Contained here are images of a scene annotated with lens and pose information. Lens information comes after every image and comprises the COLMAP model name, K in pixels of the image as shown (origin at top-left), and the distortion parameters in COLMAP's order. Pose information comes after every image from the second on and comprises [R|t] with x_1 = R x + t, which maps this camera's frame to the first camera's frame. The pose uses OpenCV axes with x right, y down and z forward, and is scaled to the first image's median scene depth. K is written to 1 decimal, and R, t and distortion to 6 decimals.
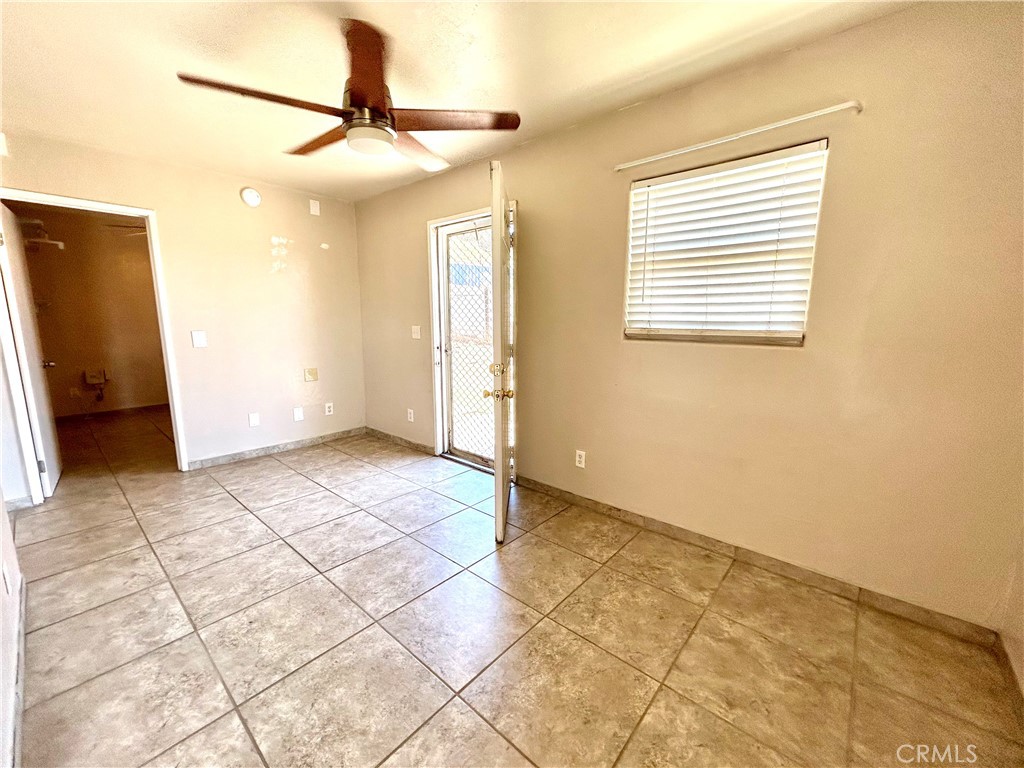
lens RADIAL K [[415.4, 0, 511.9], [0, 415.4, 382.6], [0, 0, 1]] dist [0.002014, 0.000692]
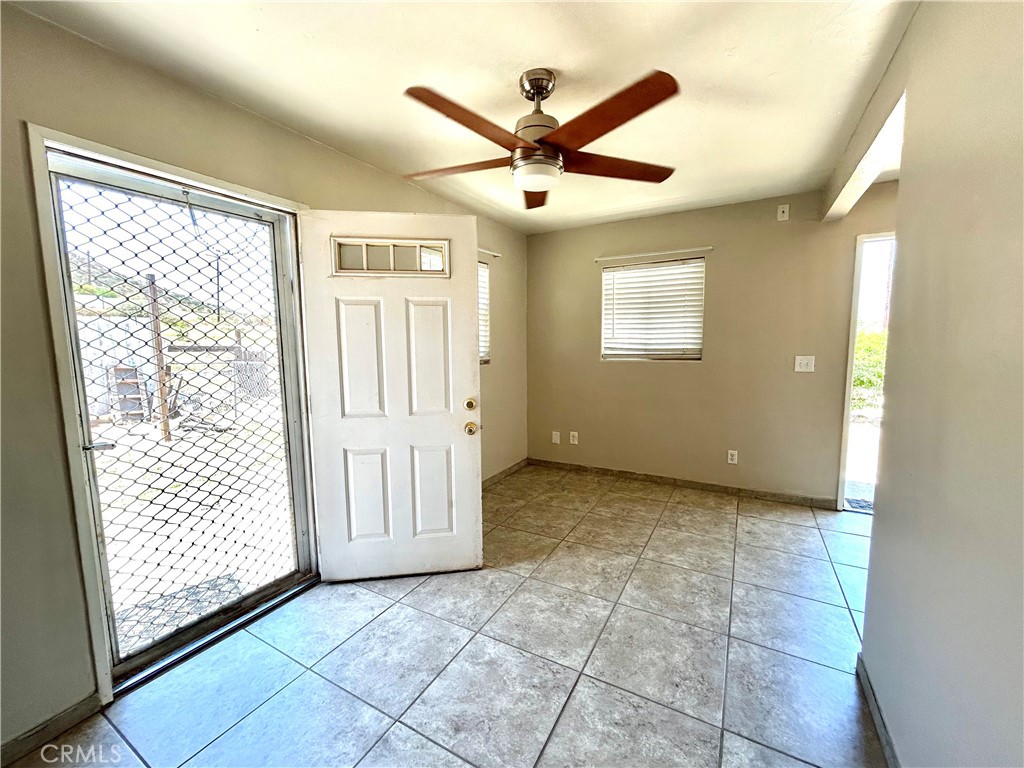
lens RADIAL K [[415.4, 0, 510.1], [0, 415.4, 384.6], [0, 0, 1]] dist [0.002014, 0.000692]
pose [[-0.199285, -0.103956, 0.974412, -1.481684], [0.162678, 0.977050, 0.137508, -0.288315], [-0.966344, 0.185919, -0.177801, 1.493705]]
